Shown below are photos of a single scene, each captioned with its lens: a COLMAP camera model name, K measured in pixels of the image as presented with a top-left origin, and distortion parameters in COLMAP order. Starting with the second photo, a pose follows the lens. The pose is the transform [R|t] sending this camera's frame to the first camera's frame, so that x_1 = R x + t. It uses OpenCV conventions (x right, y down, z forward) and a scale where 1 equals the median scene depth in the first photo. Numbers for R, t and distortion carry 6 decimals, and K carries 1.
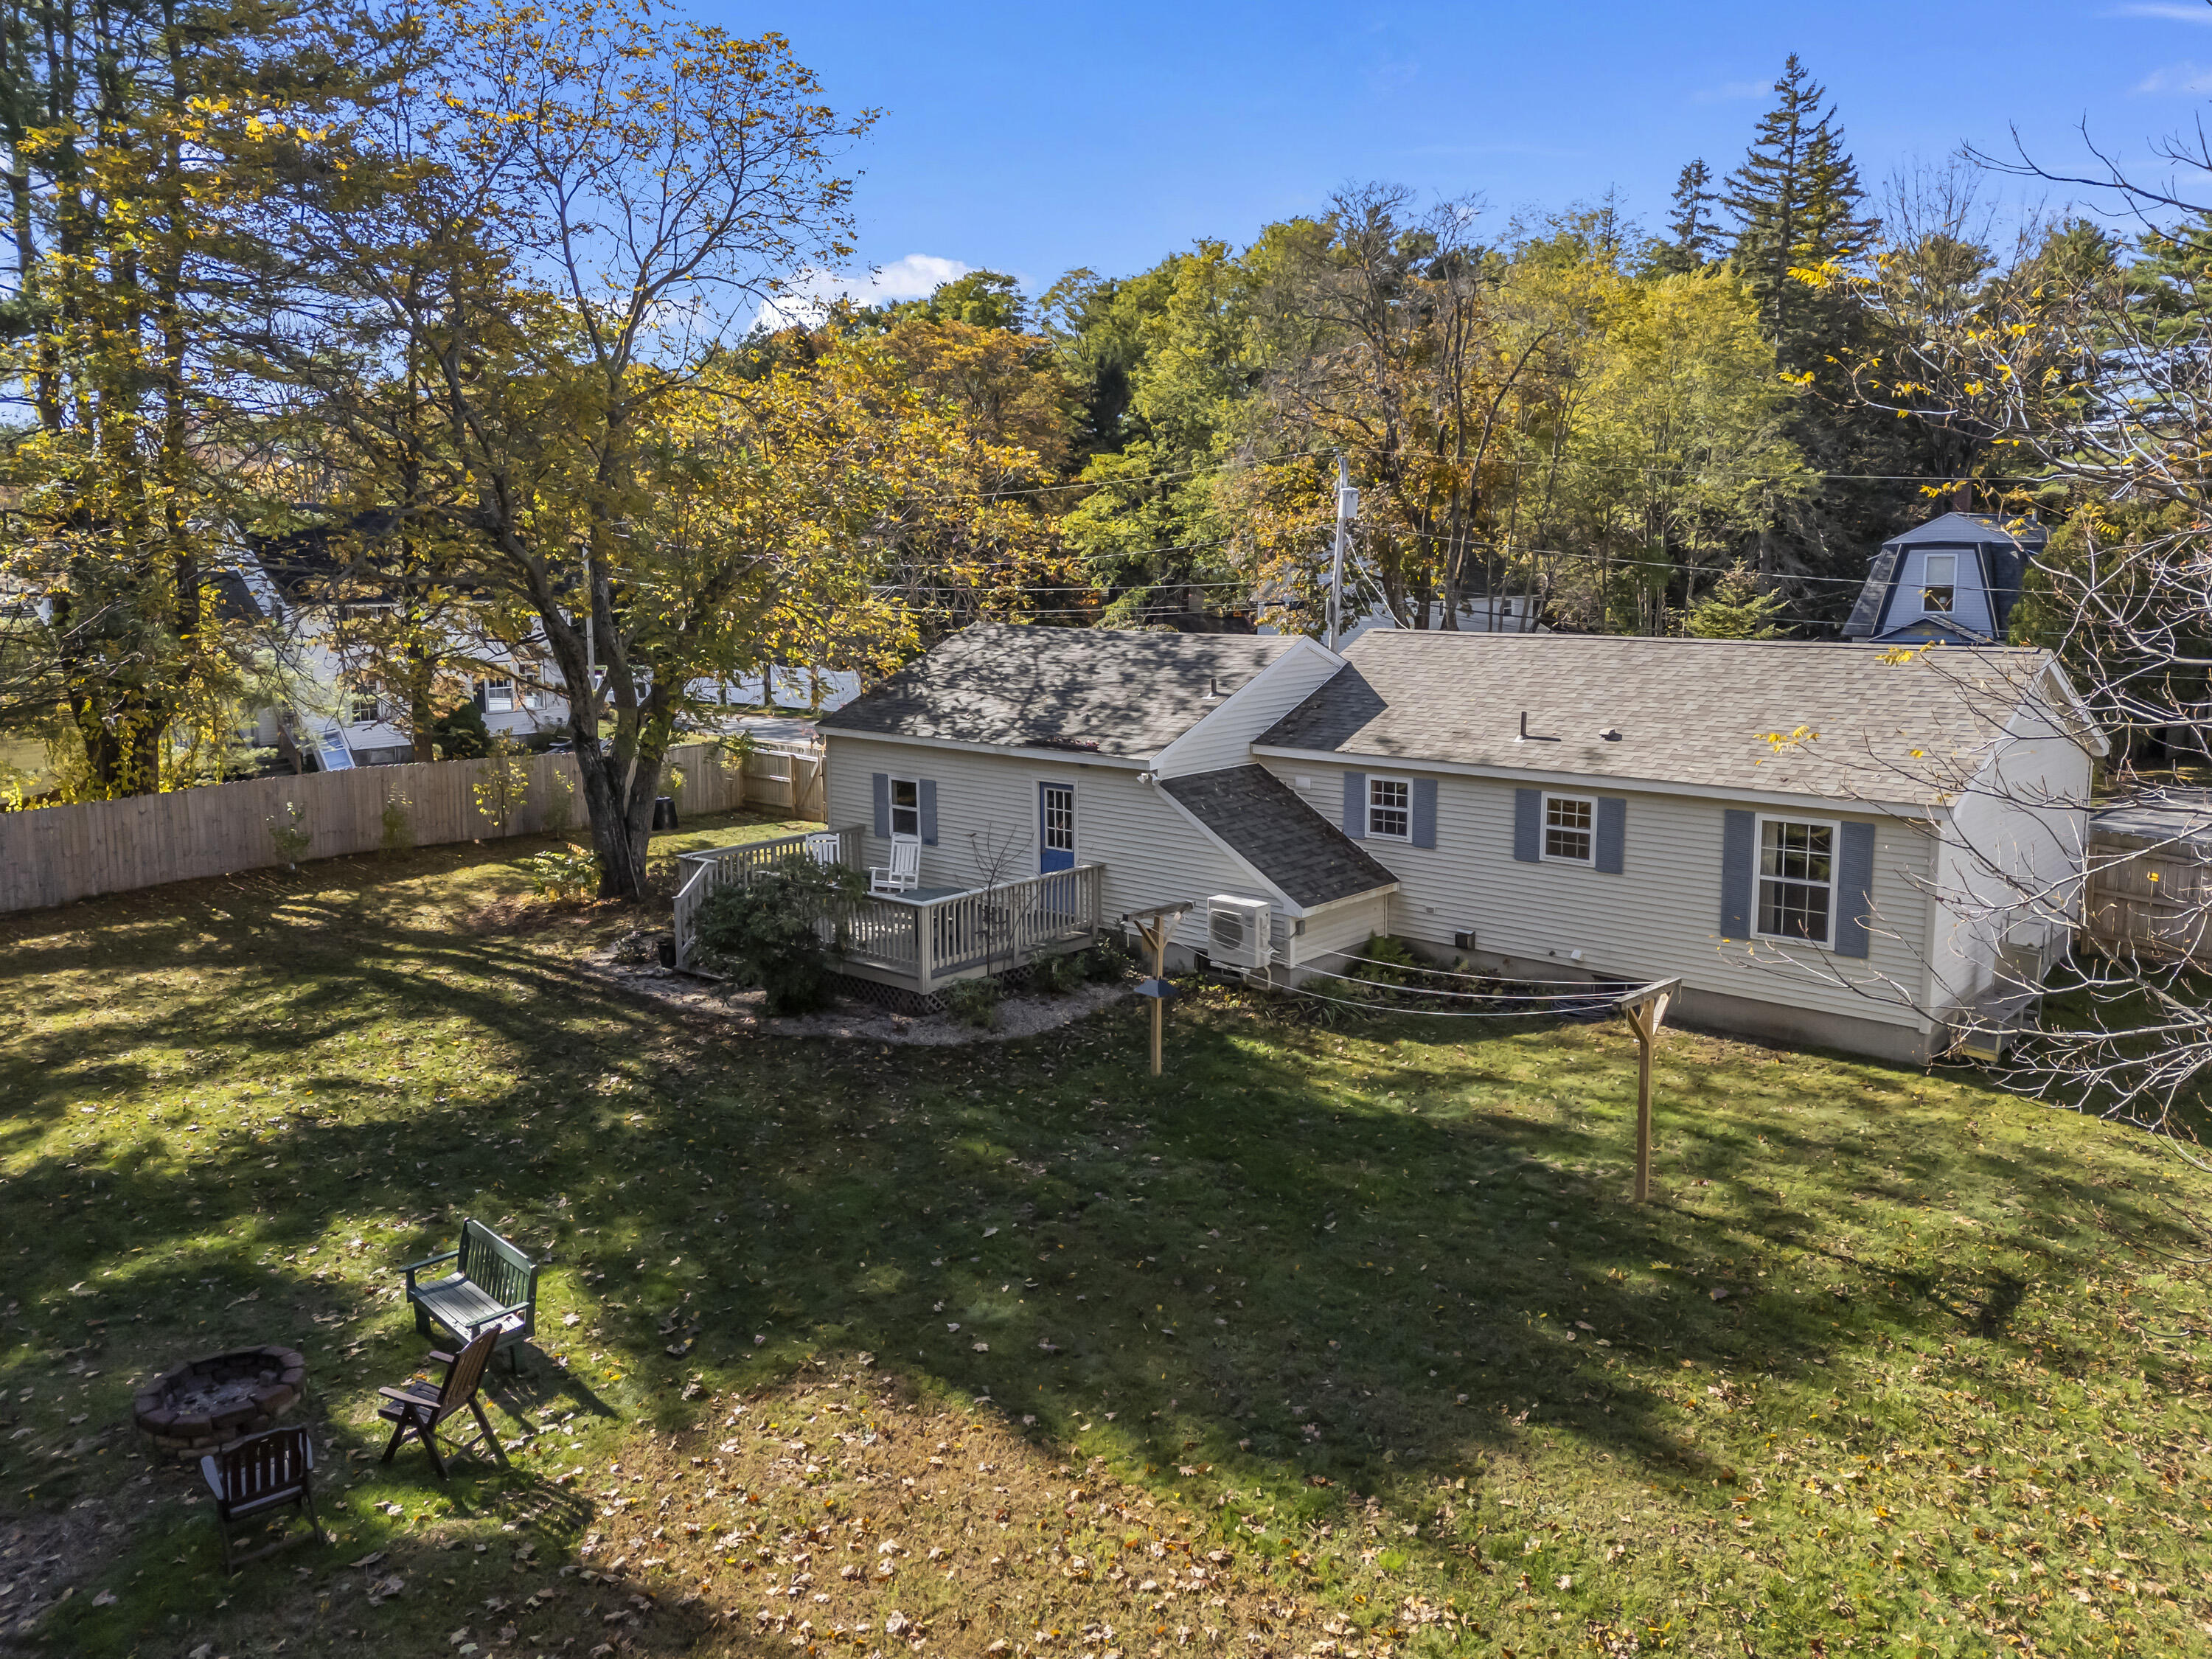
lens RADIAL K [[1636.1, 0, 1103.5], [0, 1636.1, 817.9], [0, 0, 1]] dist [0.062599, -0.036714]
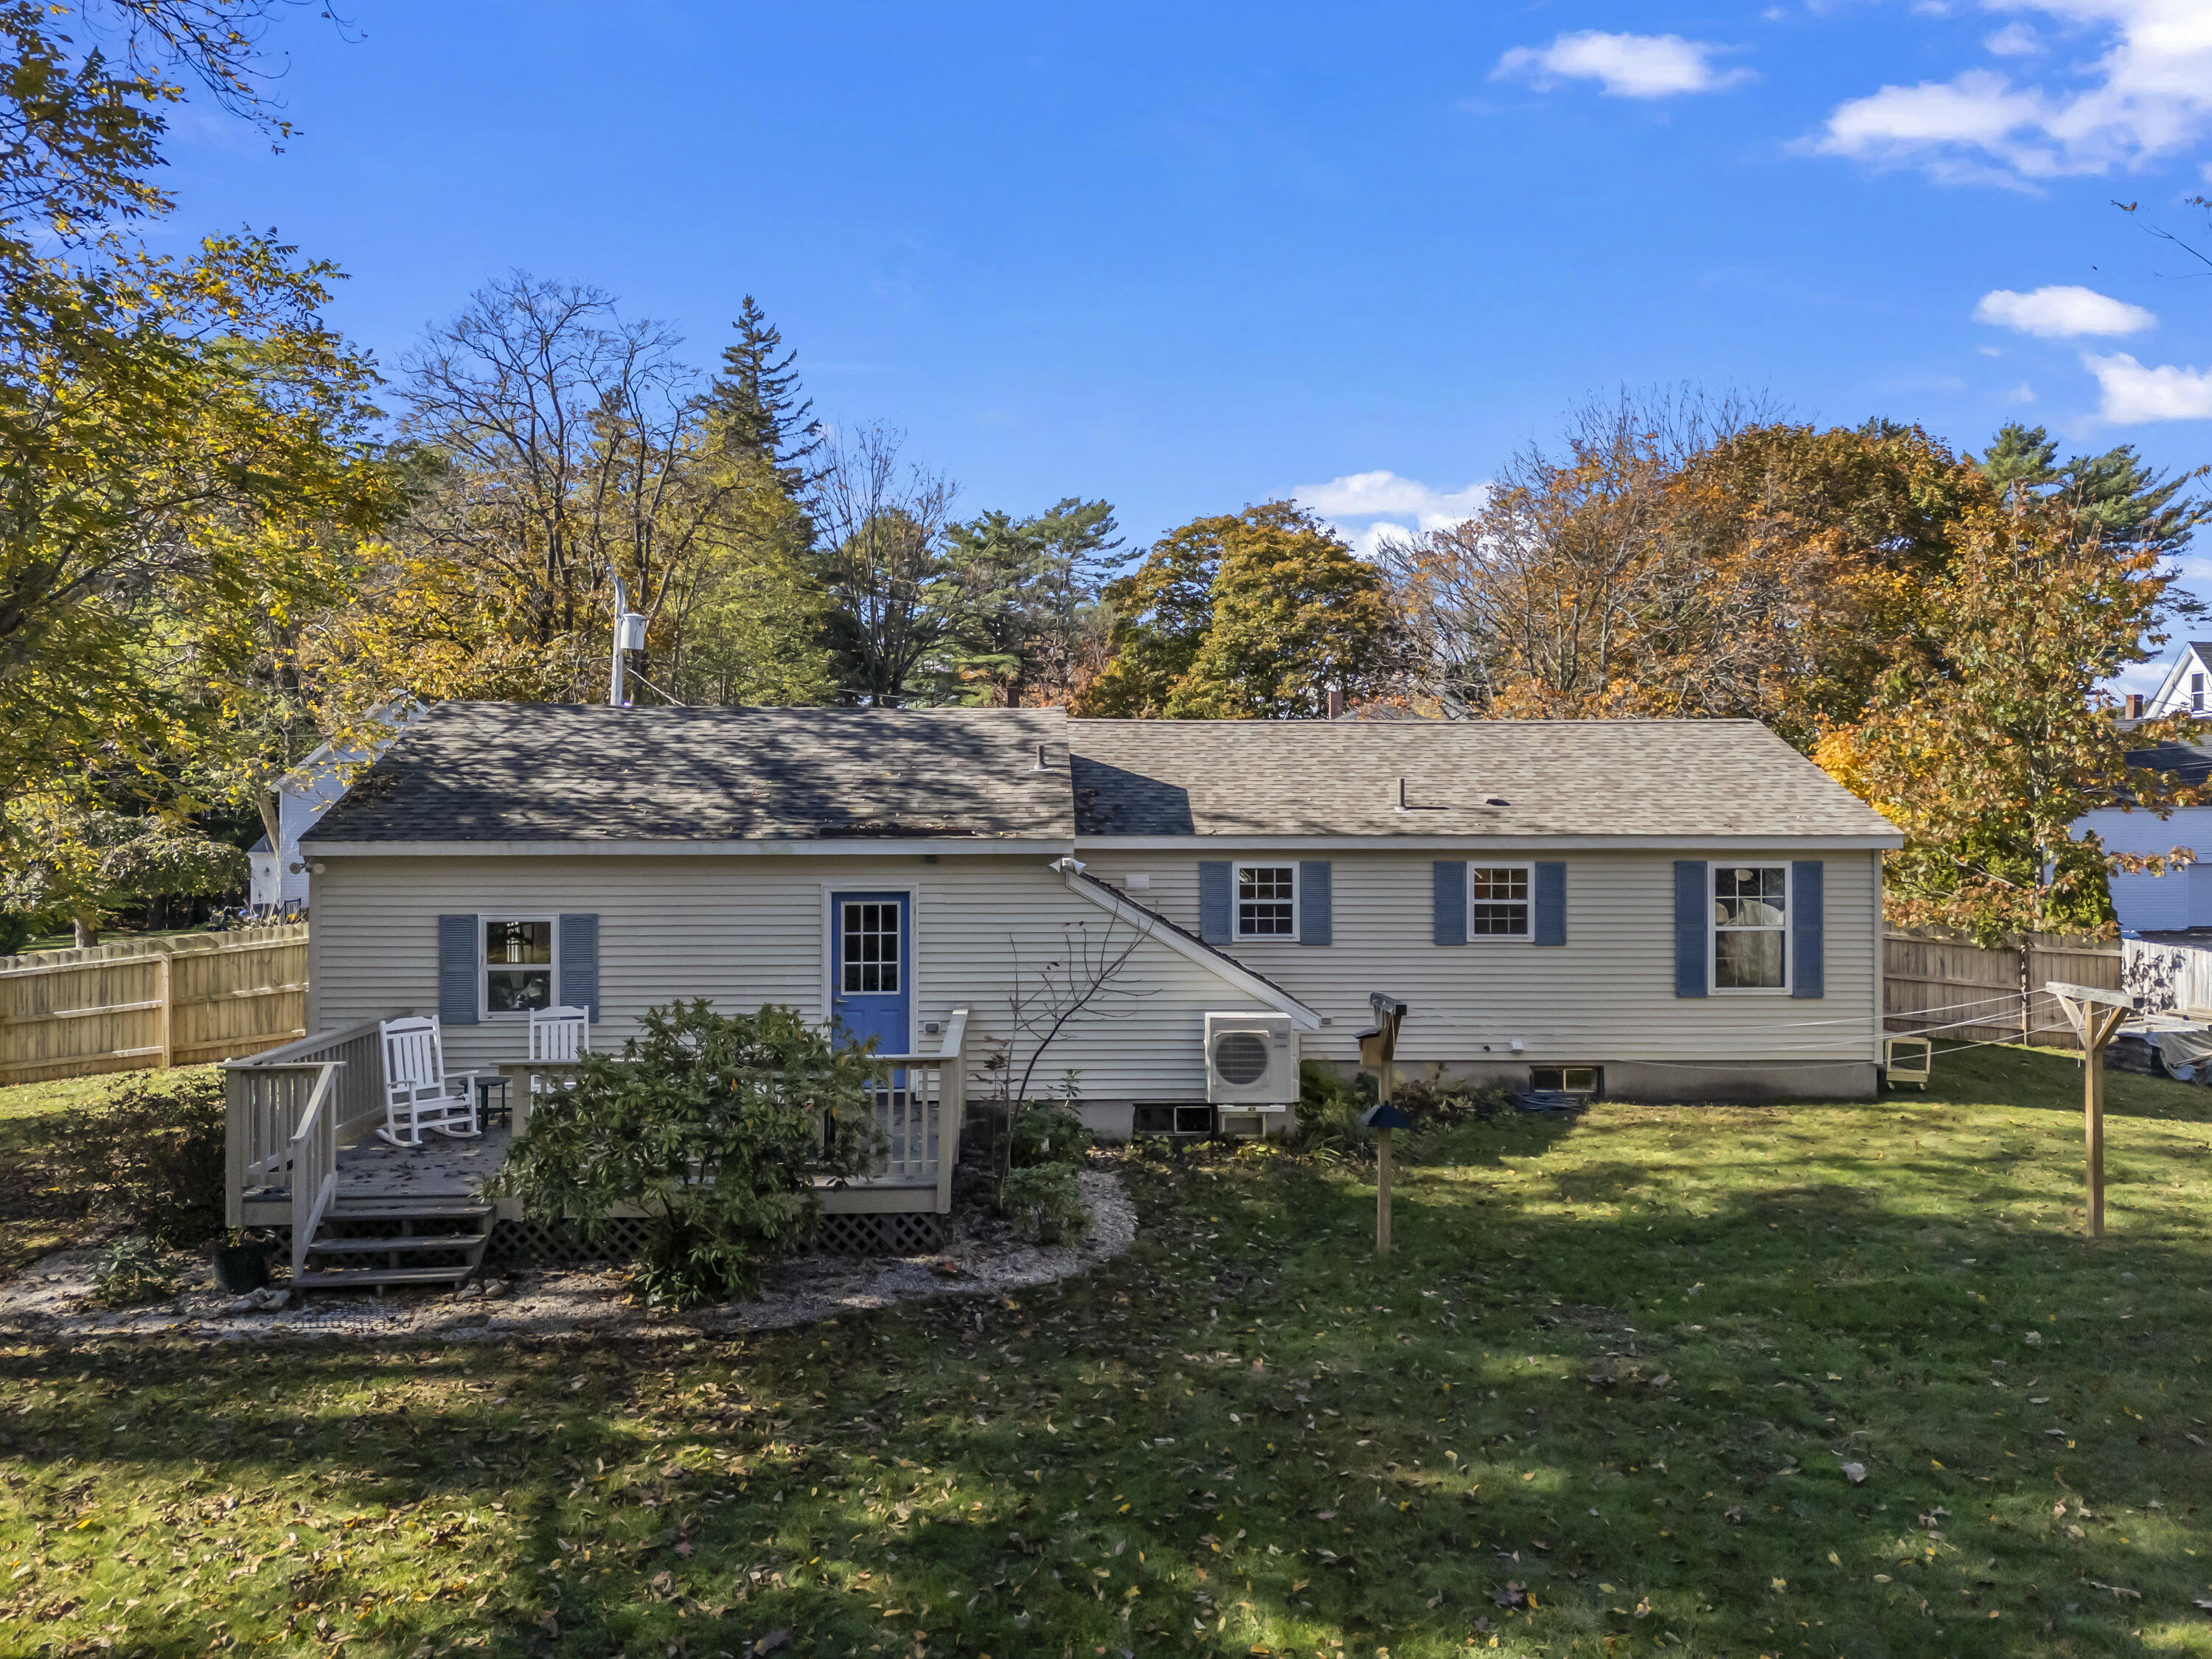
lens RADIAL K [[1636.1, 0, 1091.8], [0, 1636.1, 829.6], [0, 0, 1]] dist [0.062599, -0.036714]
pose [[0.716114, -0.000795, 0.697982, -0.484283], [0.110233, 0.987578, -0.111973, 0.042866], [-0.689223, 0.157126, 0.707307, 0.515079]]
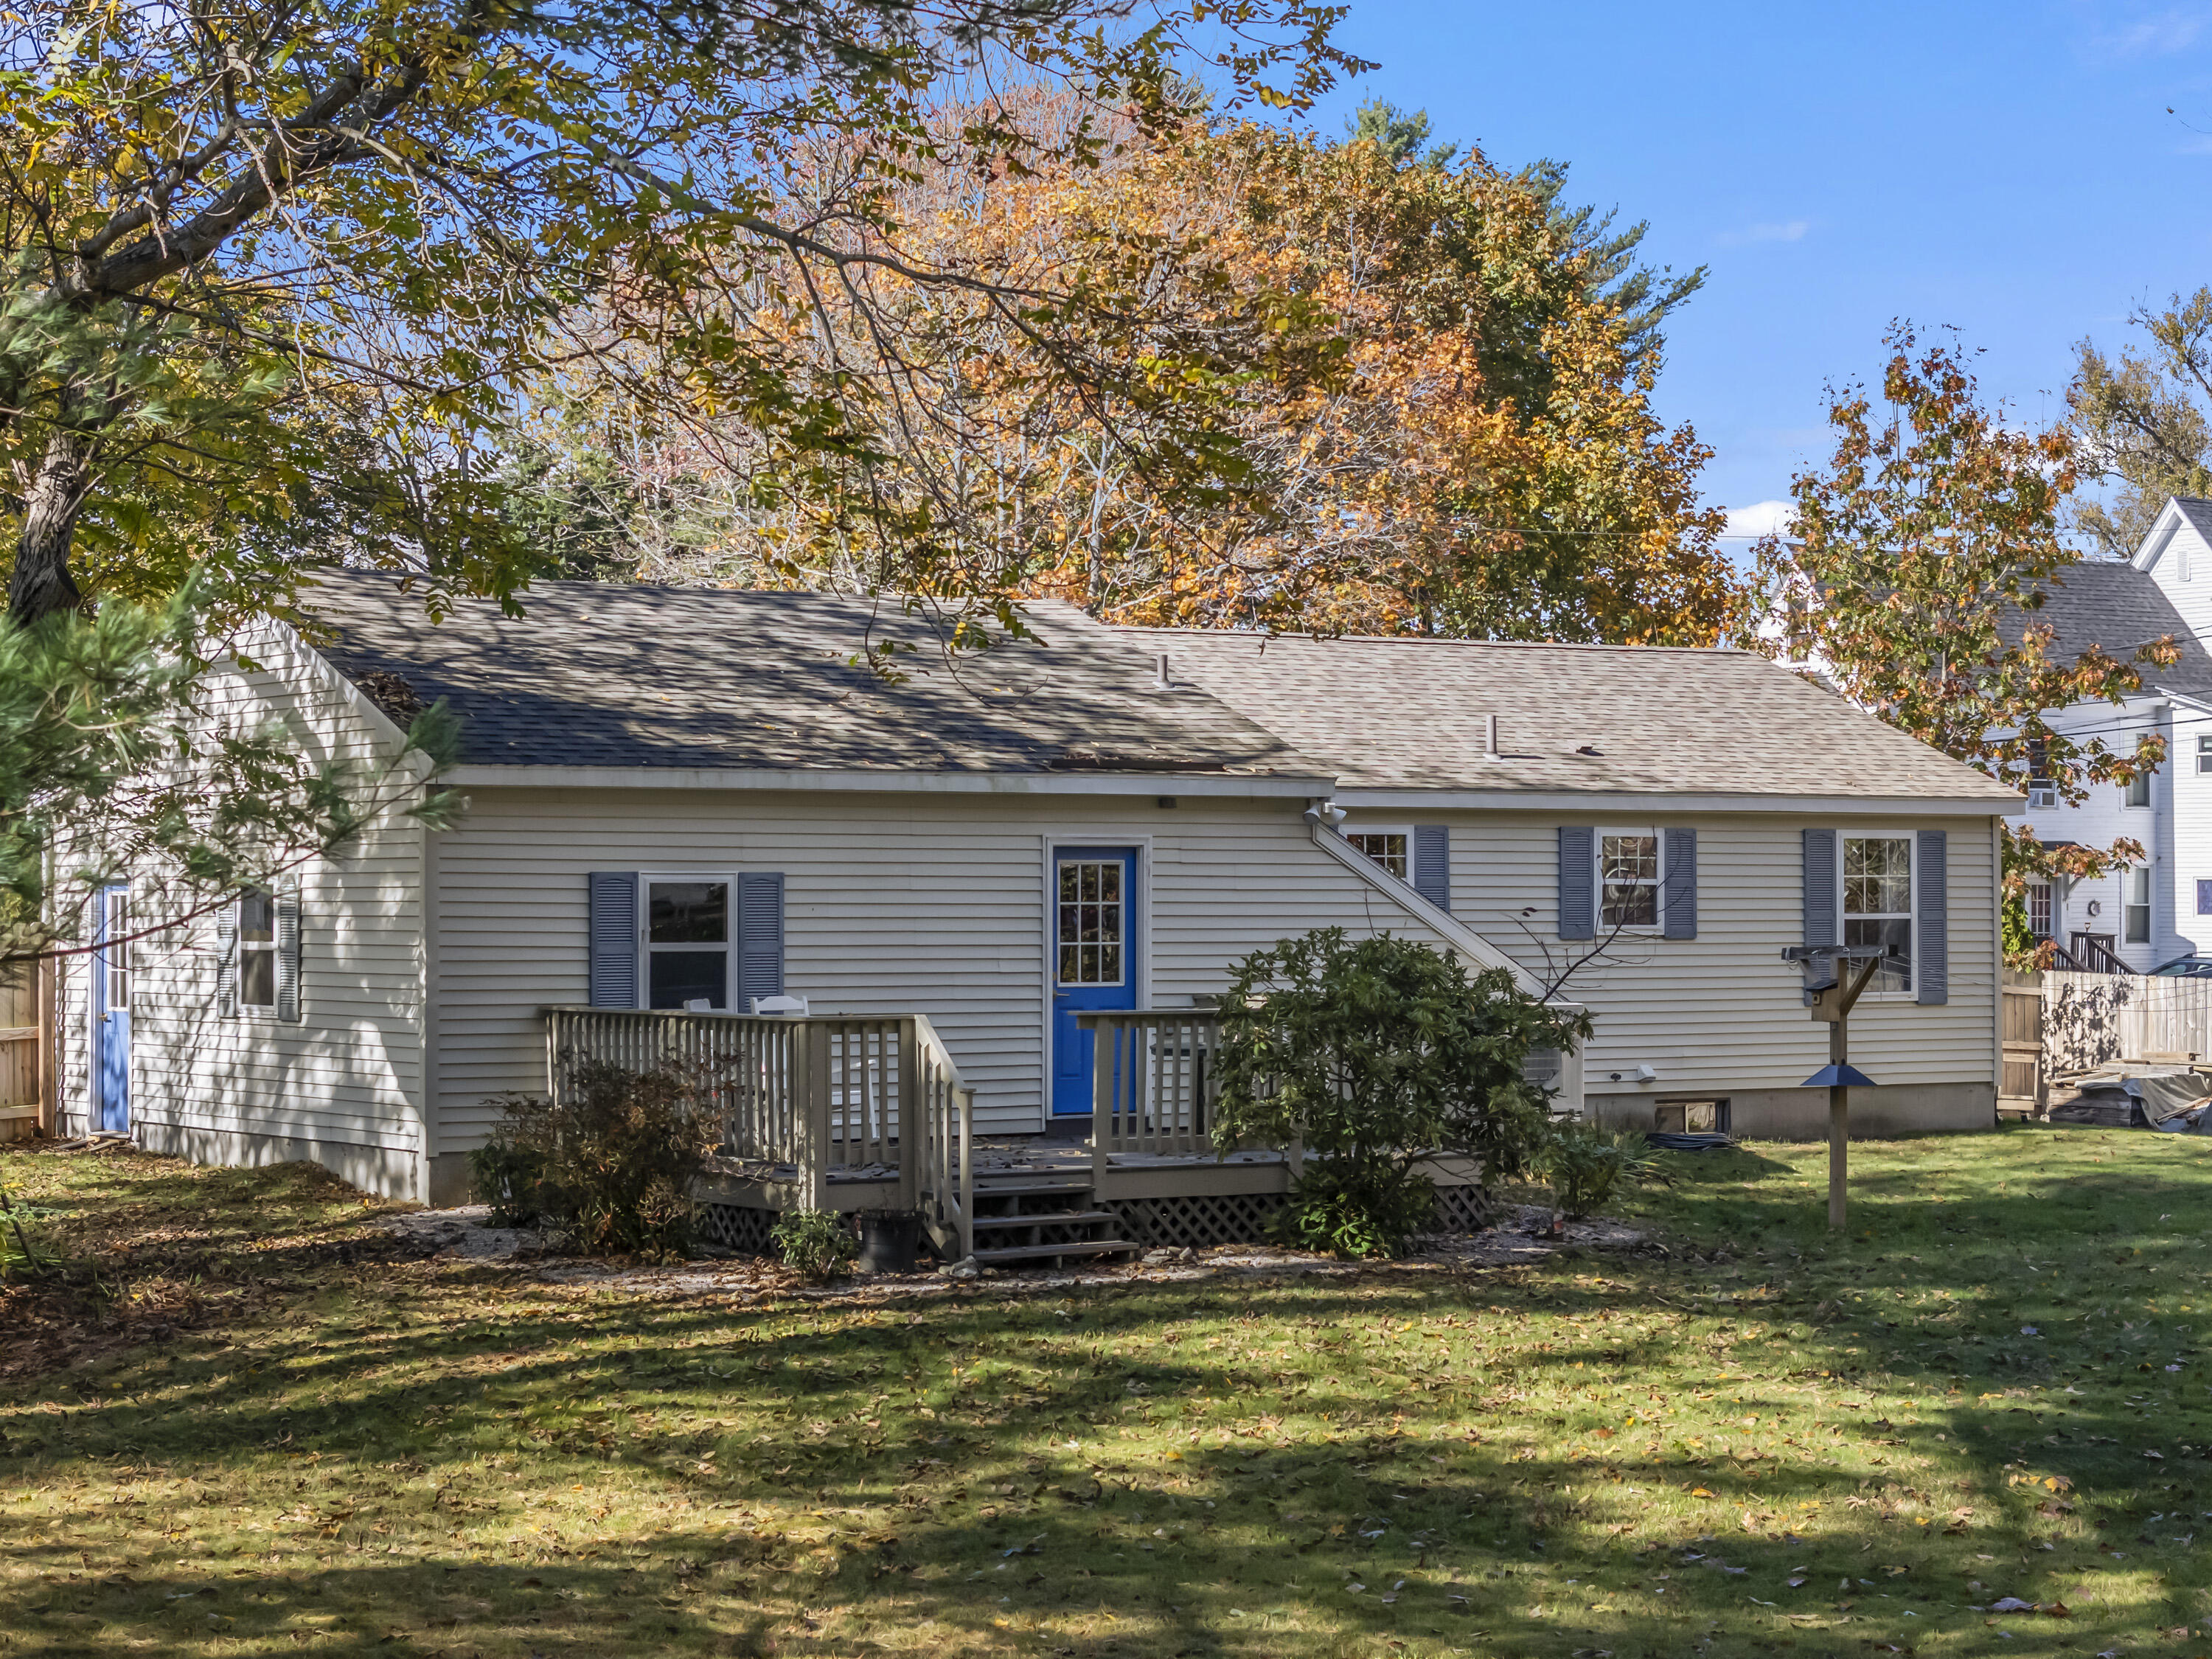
lens RADIAL K [[4476.6, 0, 1096.6], [0, 4476.6, 827.9], [0, 0, 1]] dist [0.049644, 0.000000]
pose [[0.256011, 0.021491, 0.966435, -1.499728], [0.157431, 0.985479, -0.063618, 0.066392], [-0.953768, 0.168434, 0.248910, 0.742506]]
